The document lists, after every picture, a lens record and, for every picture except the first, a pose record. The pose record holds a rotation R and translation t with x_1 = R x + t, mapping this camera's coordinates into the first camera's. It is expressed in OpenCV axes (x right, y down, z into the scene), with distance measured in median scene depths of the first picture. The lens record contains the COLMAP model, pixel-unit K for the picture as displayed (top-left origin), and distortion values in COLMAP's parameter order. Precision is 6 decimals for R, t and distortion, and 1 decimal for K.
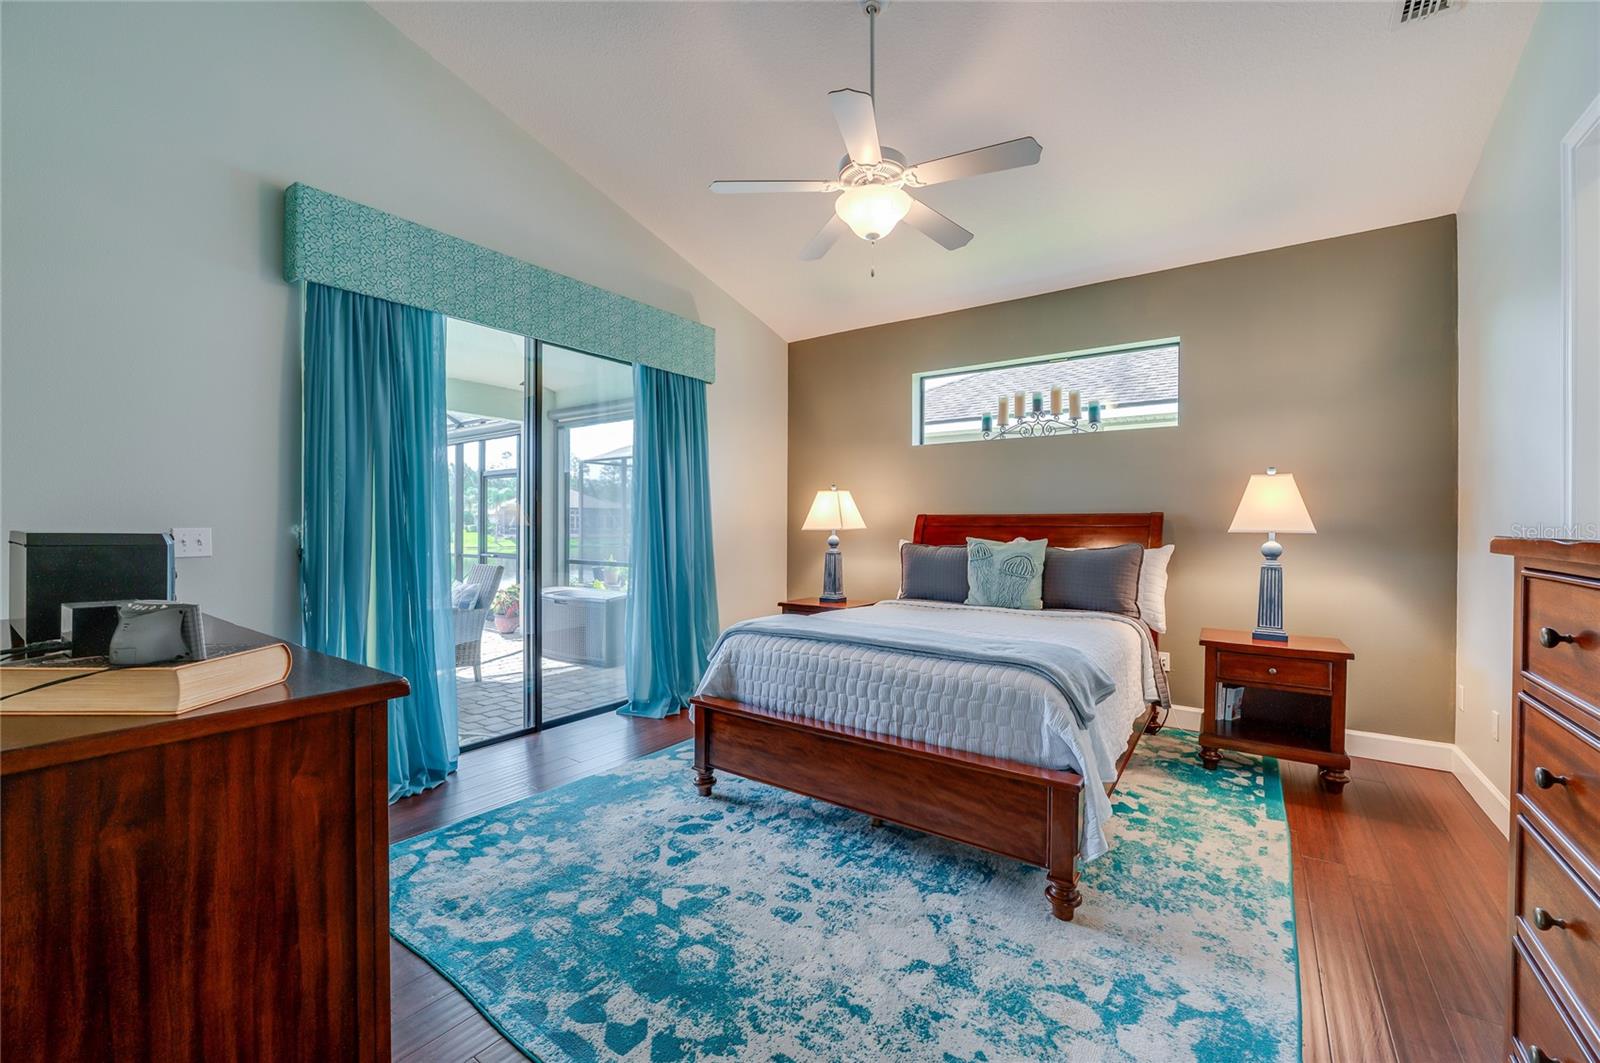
lens RADIAL K [[648.2, 0, 795.4], [0, 648.2, 529.4], [0, 0, 1]] dist [-0.014866, -0.000372]
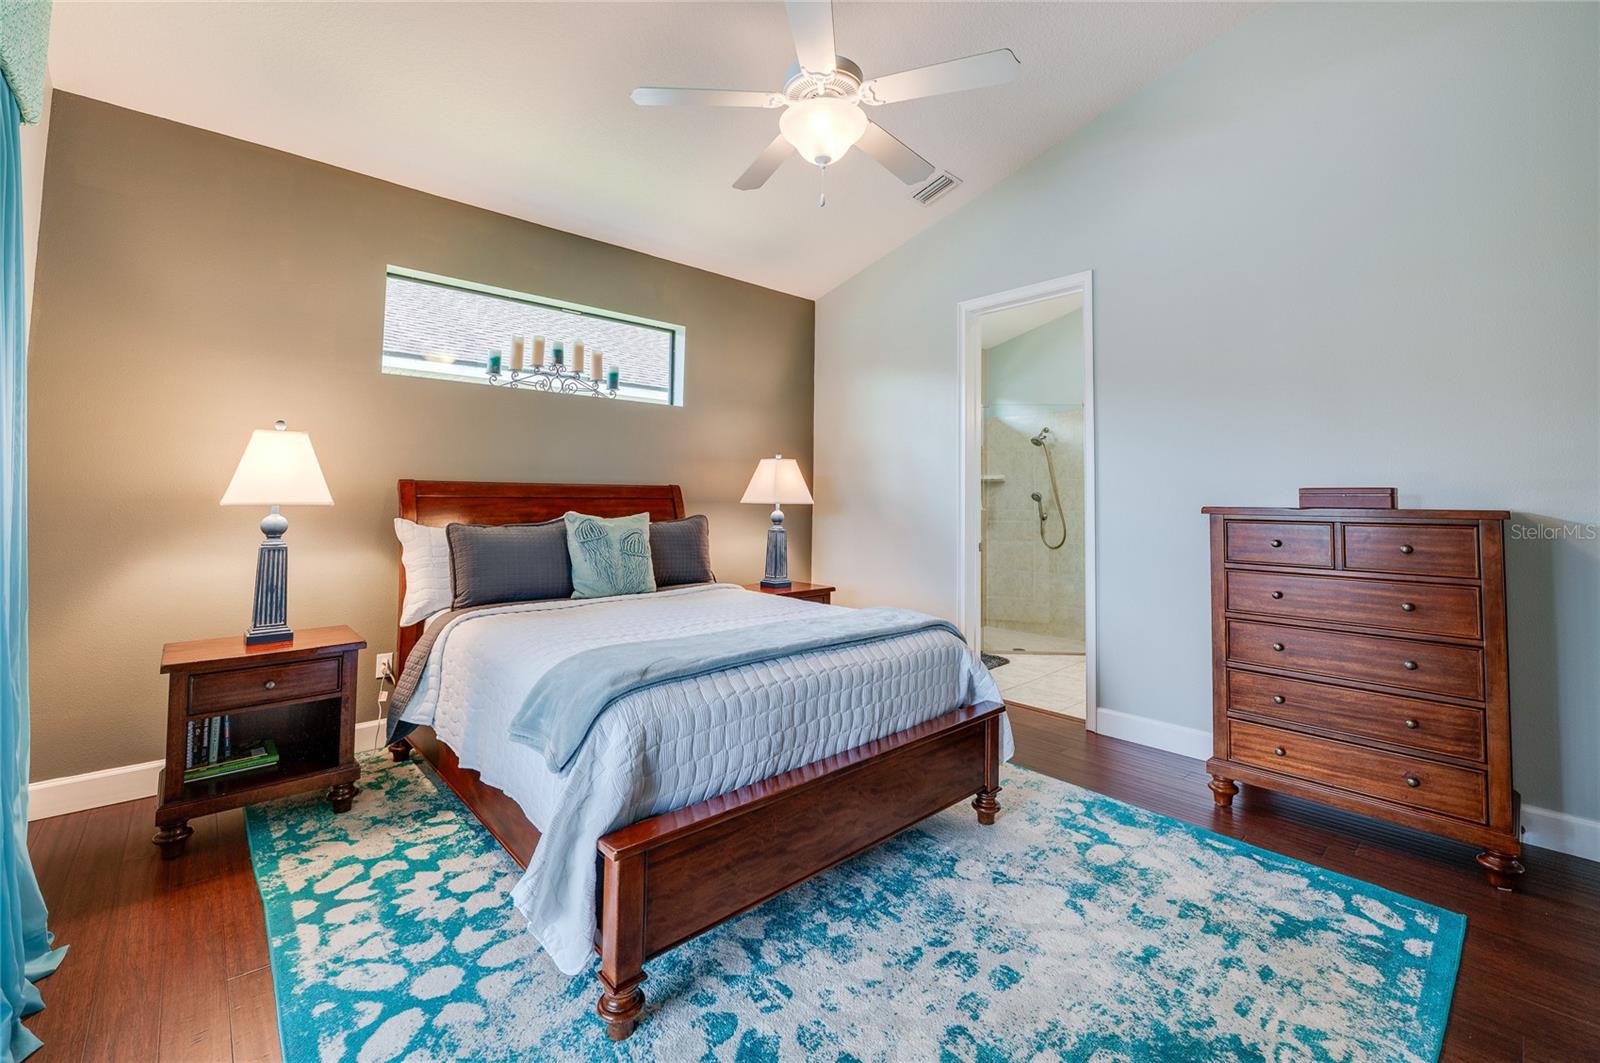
lens RADIAL K [[677.4, 0, 801.9], [0, 677.4, 476.9], [0, 0, 1]] dist [-0.019786, -0.000494]
pose [[0.199303, 0.033079, 0.979379, -0.737708], [0.002895, 0.999406, -0.034344, -0.004304], [-0.979934, 0.009681, 0.199089, 0.872833]]
